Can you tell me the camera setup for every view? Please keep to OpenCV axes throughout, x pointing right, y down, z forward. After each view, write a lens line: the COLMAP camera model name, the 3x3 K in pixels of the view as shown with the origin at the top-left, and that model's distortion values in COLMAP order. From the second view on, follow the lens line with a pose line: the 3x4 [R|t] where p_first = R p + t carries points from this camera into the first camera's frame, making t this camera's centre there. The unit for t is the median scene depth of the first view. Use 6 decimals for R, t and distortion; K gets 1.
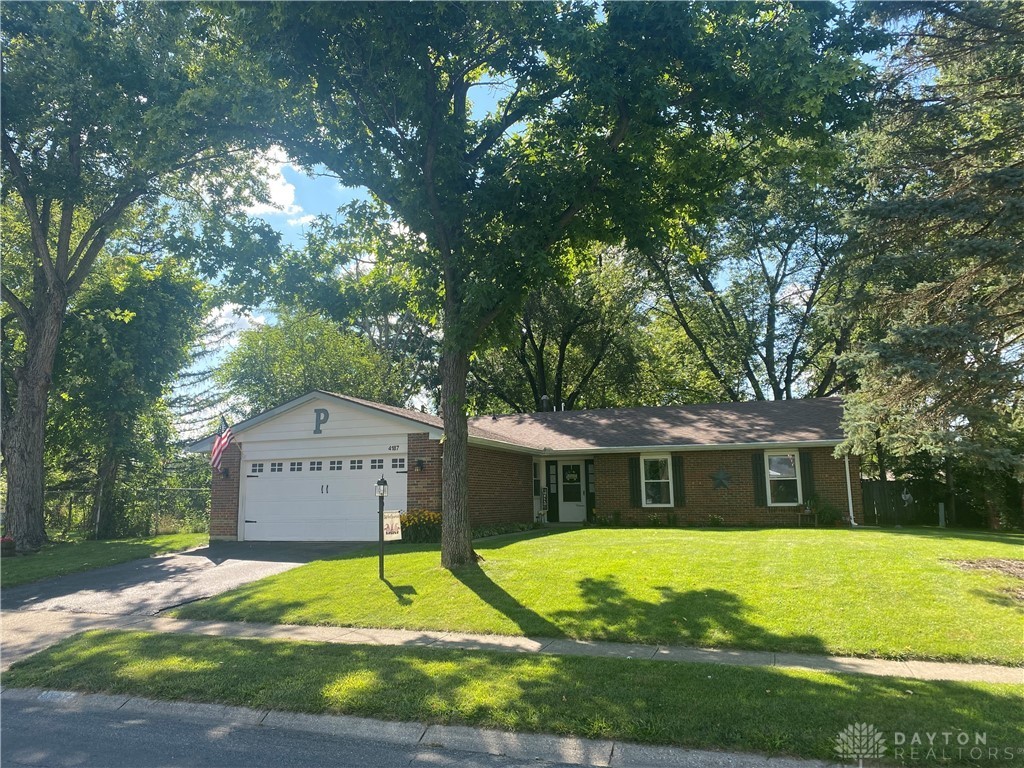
lens RADIAL K [[703.0, 0, 512.0], [0, 703.0, 384.0], [0, 0, 1]] dist [-0.004289, -0.003343]
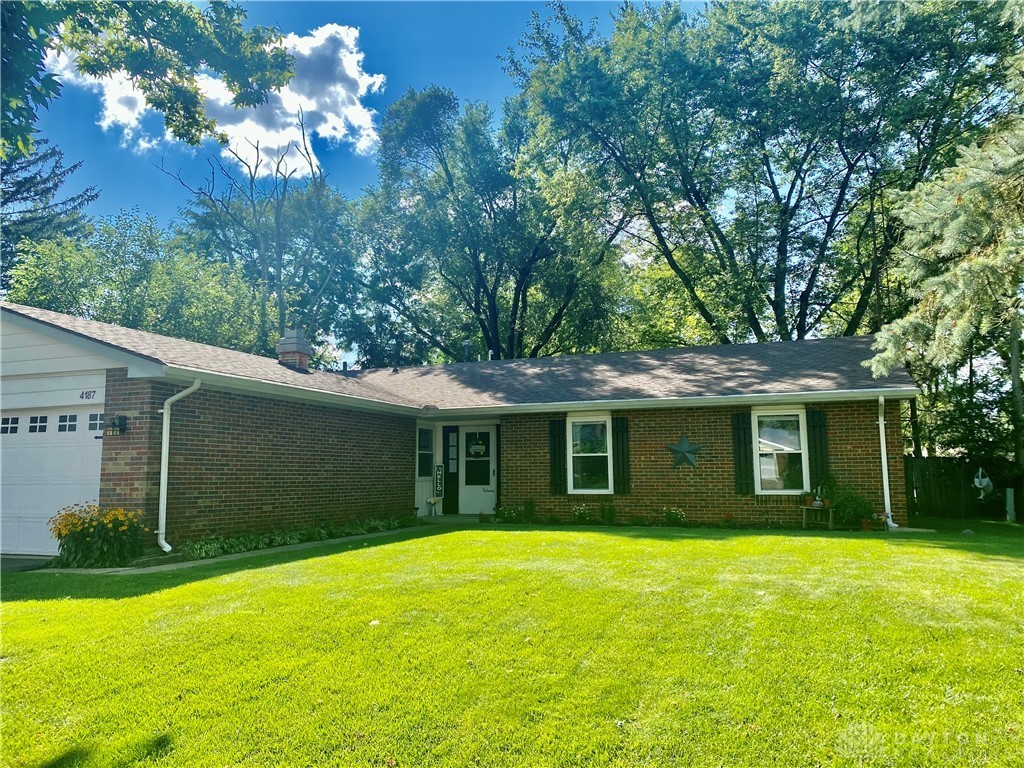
lens RADIAL K [[773.9, 0, 517.9], [0, 773.9, 378.2], [0, 0, 1]] dist [0.087088, -0.168788]
pose [[0.999823, 0.004094, 0.018383, 0.120067], [-0.004735, 0.999378, 0.034956, 0.039585], [-0.018228, -0.035037, 0.999220, 0.266623]]
